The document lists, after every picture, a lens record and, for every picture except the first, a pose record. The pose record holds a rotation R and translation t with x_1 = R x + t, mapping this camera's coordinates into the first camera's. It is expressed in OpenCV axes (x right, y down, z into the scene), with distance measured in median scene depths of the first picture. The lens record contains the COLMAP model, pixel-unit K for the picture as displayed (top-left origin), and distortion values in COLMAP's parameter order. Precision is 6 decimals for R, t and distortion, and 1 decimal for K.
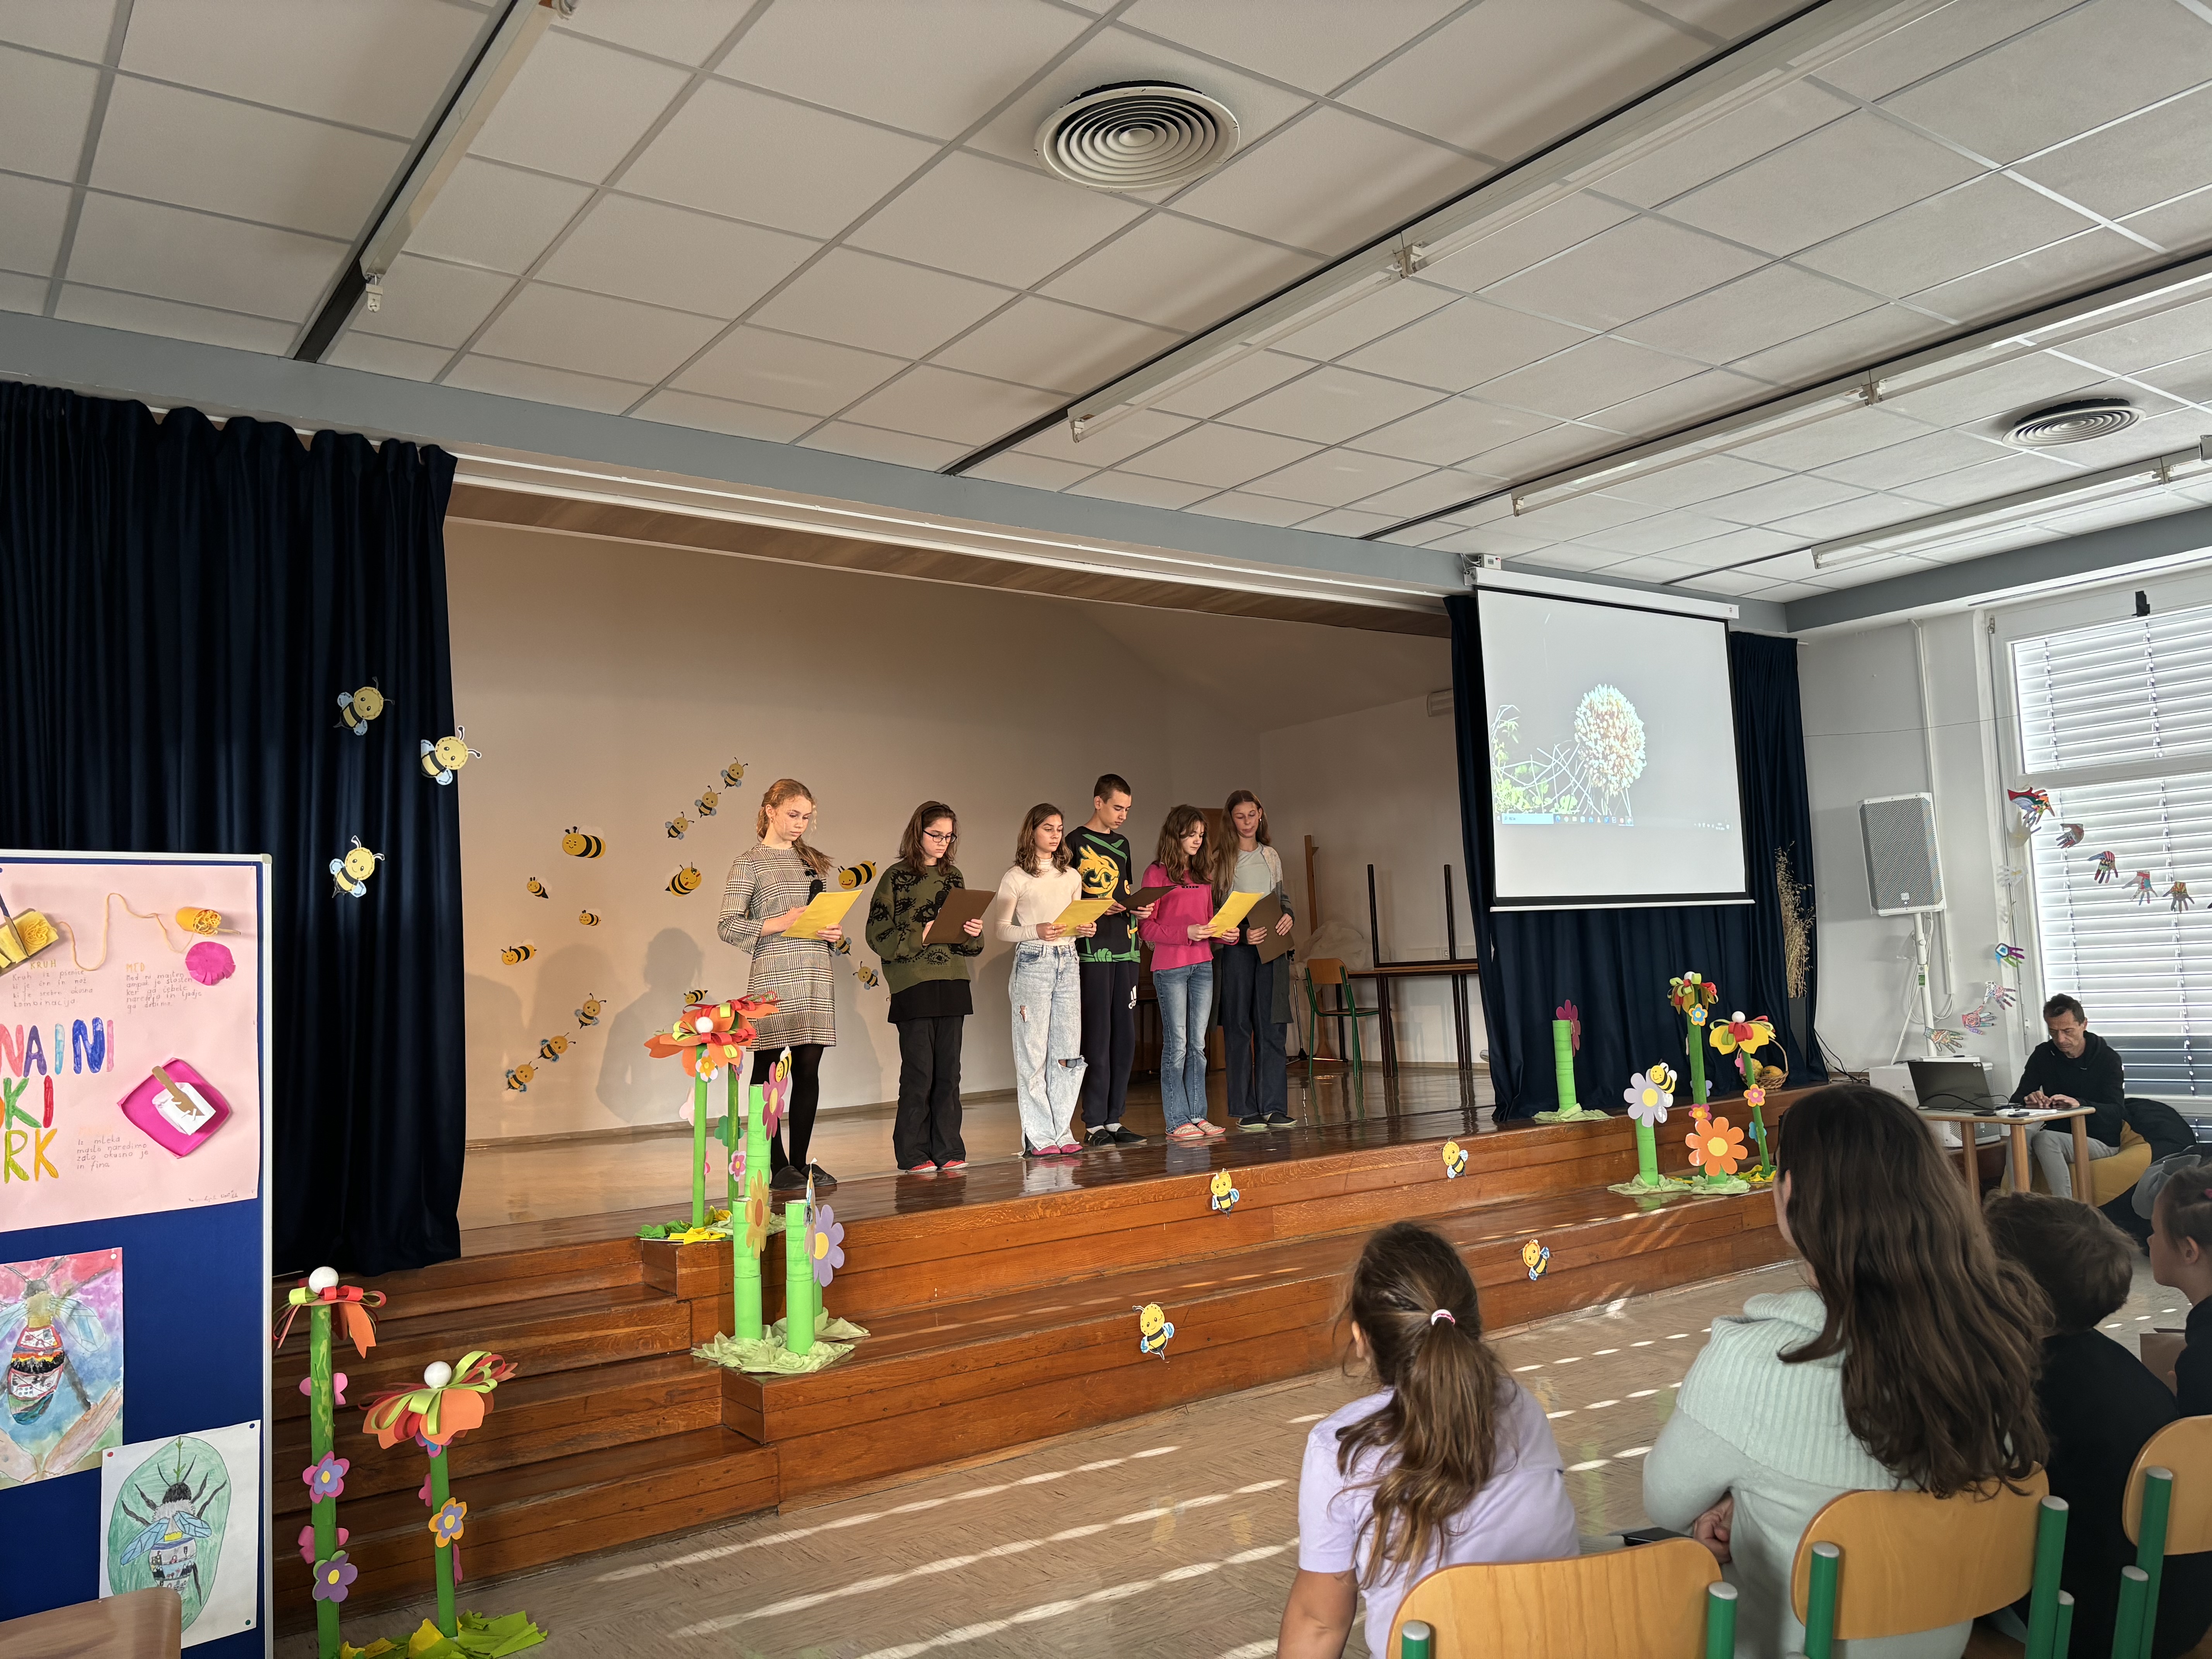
lens RADIAL K [[1673.1, 0, 1108.2], [0, 1673.1, 859.6], [0, 0, 1]] dist [0.037739, -0.010039]
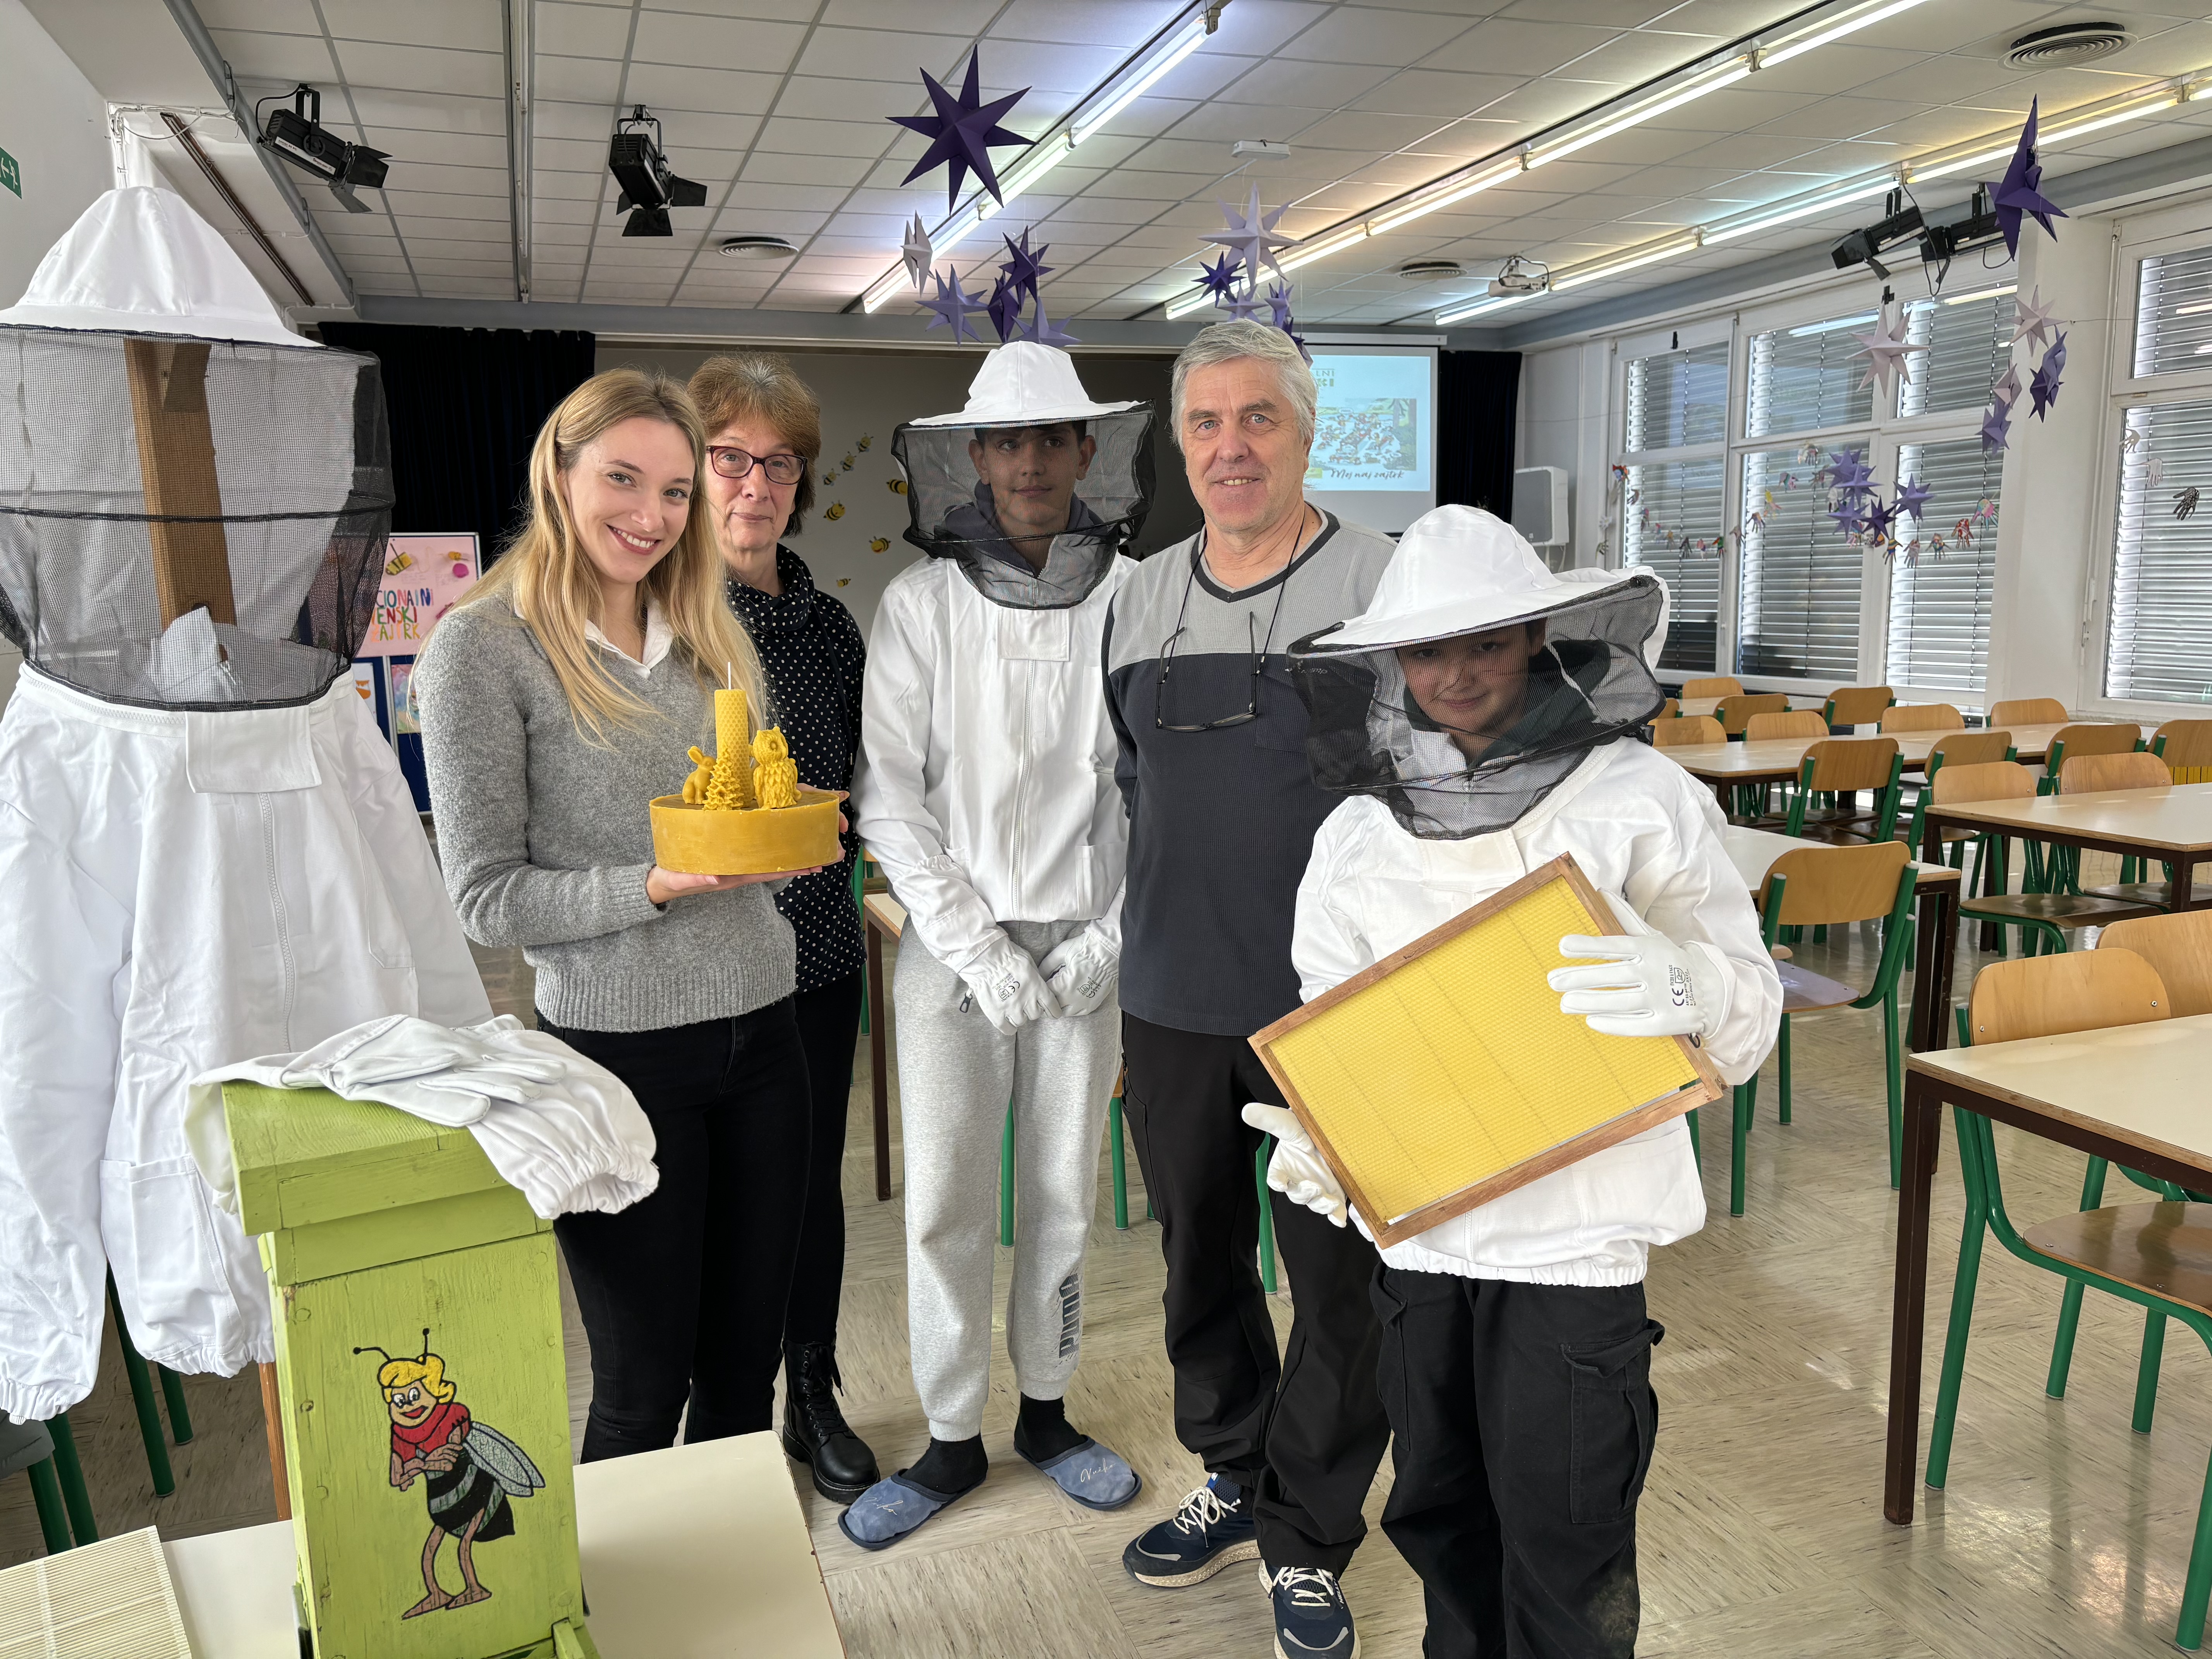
lens RADIAL K [[1653.8, 0, 1083.2], [0, 1653.8, 840.4], [0, 0, 1]] dist [0.003351, 0.006412]
pose [[0.952094, 0.071886, -0.297236, 0.962327], [0.000422, 0.971668, 0.236351, -0.113299], [0.305805, -0.225154, 0.925089, -1.002562]]
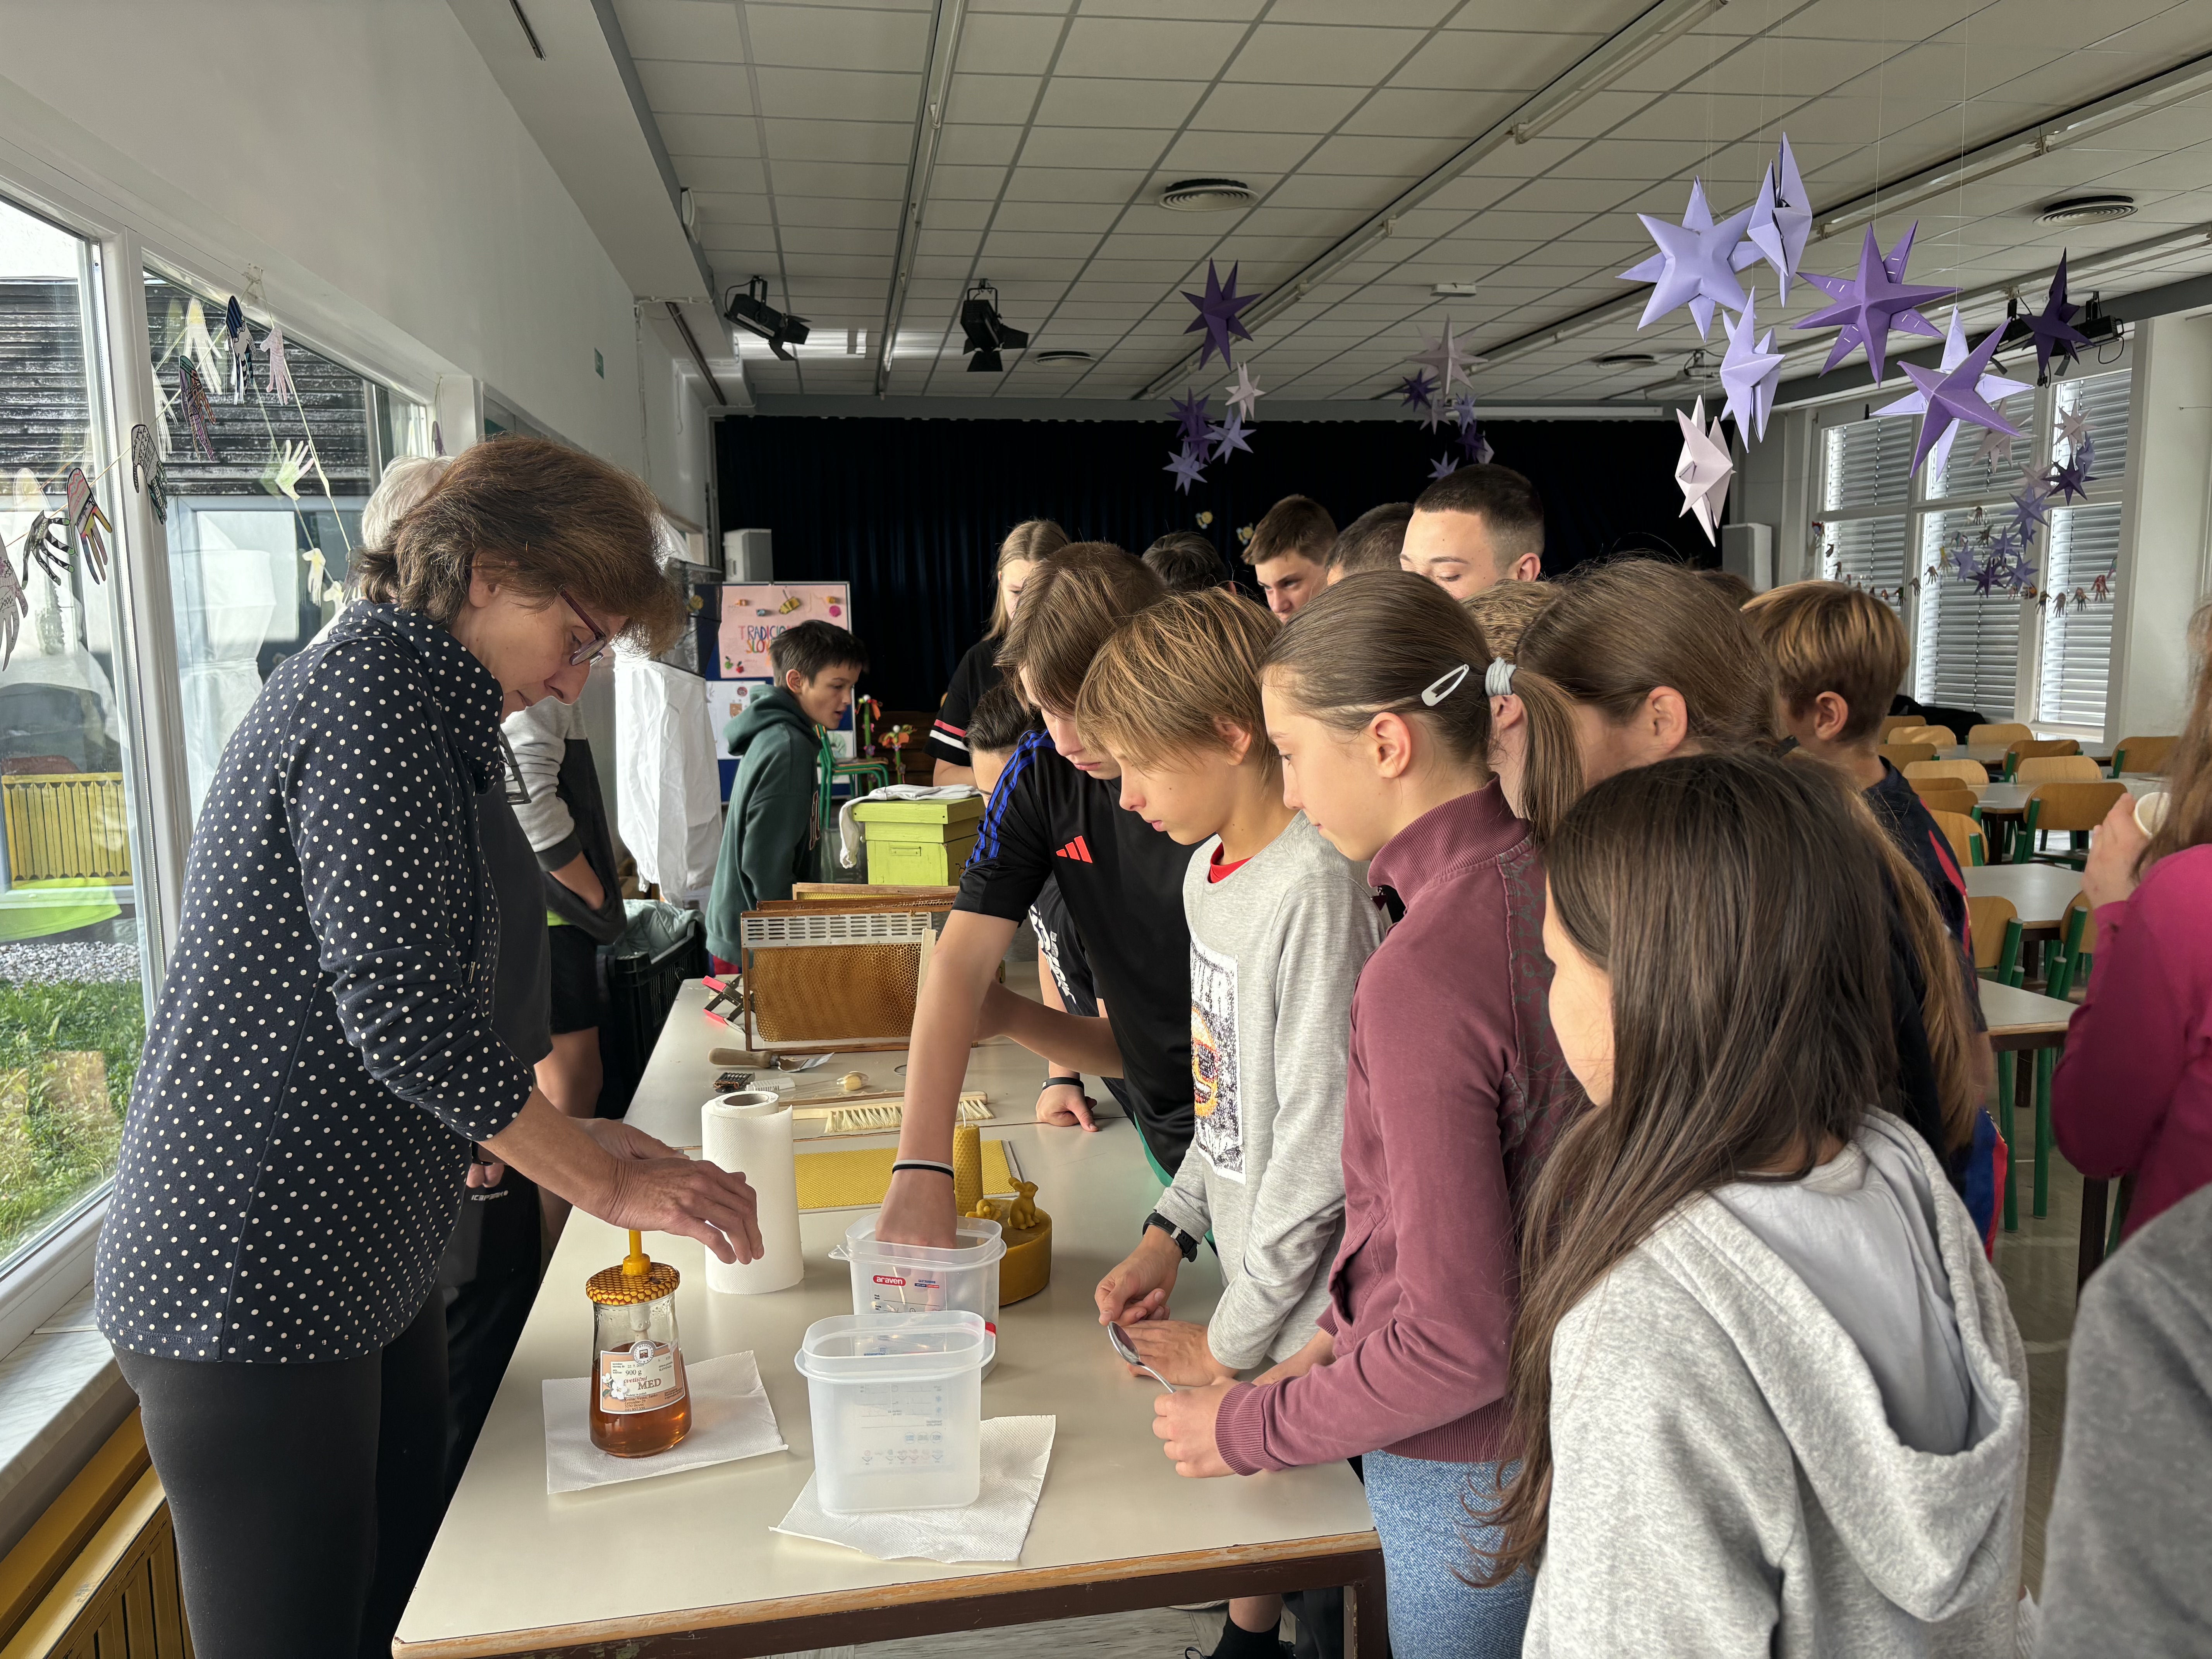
lens RADIAL K [[1653.8, 0, 1083.2], [0, 1653.8, 840.4], [0, 0, 1]] dist [0.003351, 0.006412]
pose [[0.884934, 0.095751, -0.455768, 1.181637], [0.006660, 0.975934, 0.217963, -0.165447], [0.465669, -0.195918, 0.863000, -1.406707]]
